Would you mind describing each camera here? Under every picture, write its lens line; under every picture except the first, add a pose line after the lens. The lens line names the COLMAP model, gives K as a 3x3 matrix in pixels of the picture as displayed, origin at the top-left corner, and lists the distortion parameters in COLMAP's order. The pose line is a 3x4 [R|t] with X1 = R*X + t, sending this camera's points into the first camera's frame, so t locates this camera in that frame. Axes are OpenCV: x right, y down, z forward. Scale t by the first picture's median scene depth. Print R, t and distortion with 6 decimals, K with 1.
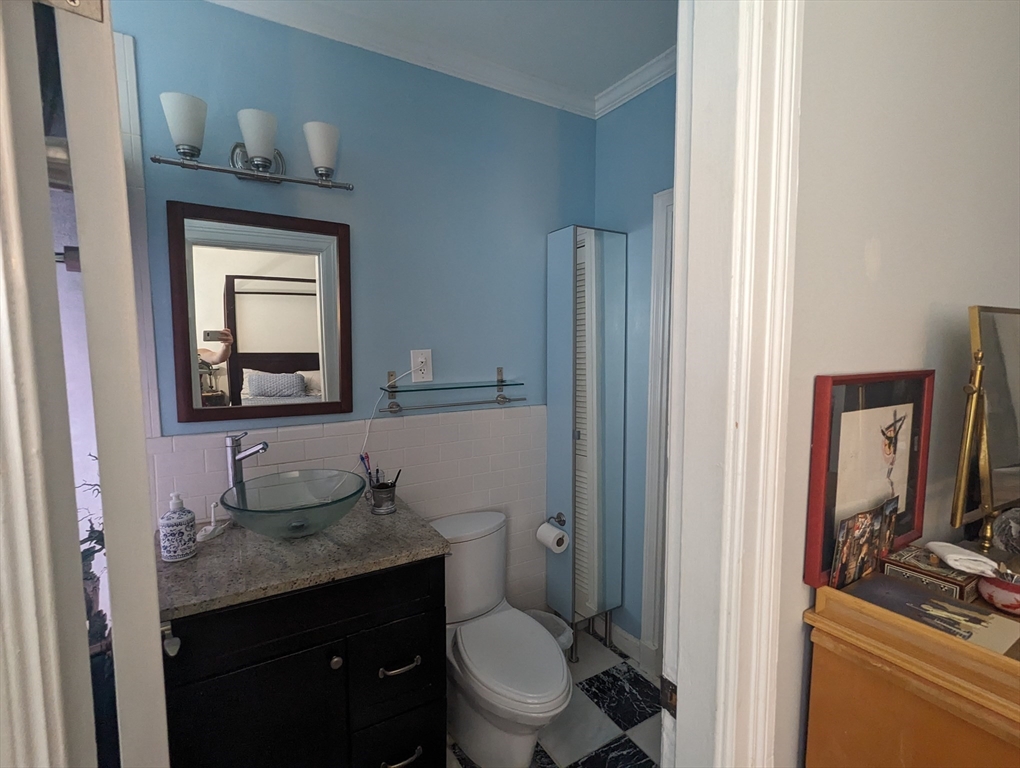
lens RADIAL K [[482.6, 0, 506.4], [0, 482.6, 389.1], [0, 0, 1]] dist [-0.003699, 0.002497]
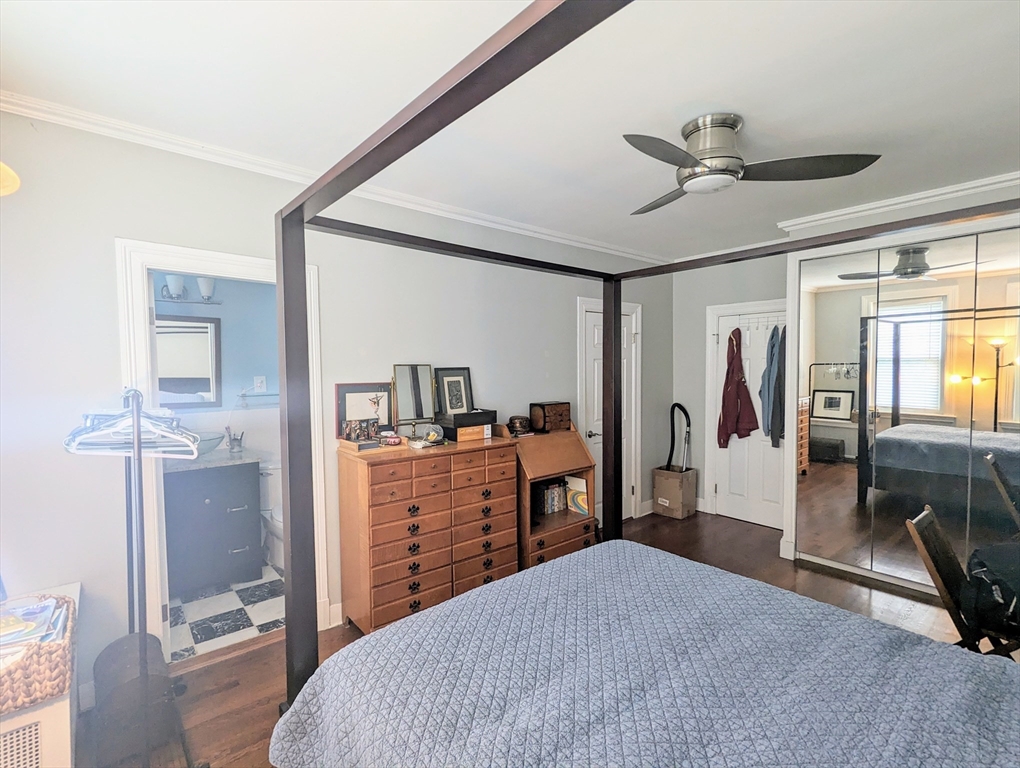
lens RADIAL K [[482.6, 0, 507.9], [0, 482.6, 386.0], [0, 0, 1]] dist [-0.003699, 0.002497]
pose [[0.987714, -0.013261, 0.155709, 0.695723], [0.021290, 0.998522, -0.050012, 0.105874], [-0.154815, 0.052713, 0.986536, -1.504097]]
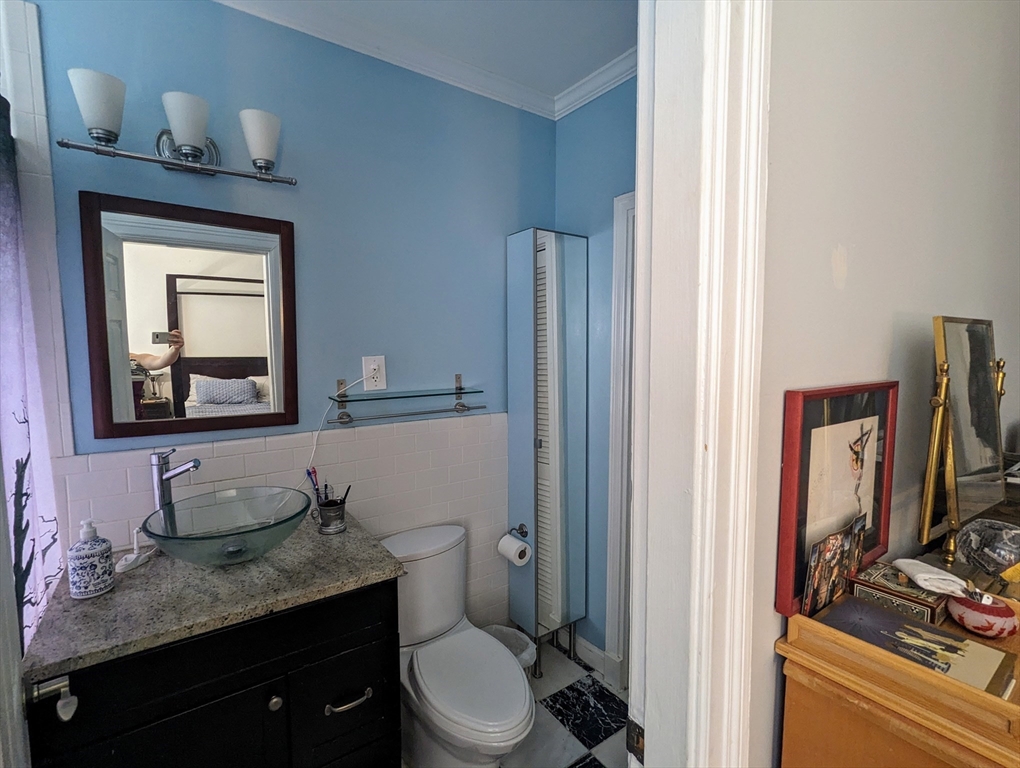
lens RADIAL K [[482.6, 0, 507.8], [0, 482.6, 387.1], [0, 0, 1]] dist [-0.003699, 0.002497]
pose [[0.997054, -0.006498, 0.076430, 0.015732], [0.007159, 0.999939, -0.008378, -0.014759], [-0.076371, 0.008900, 0.997040, 0.052707]]
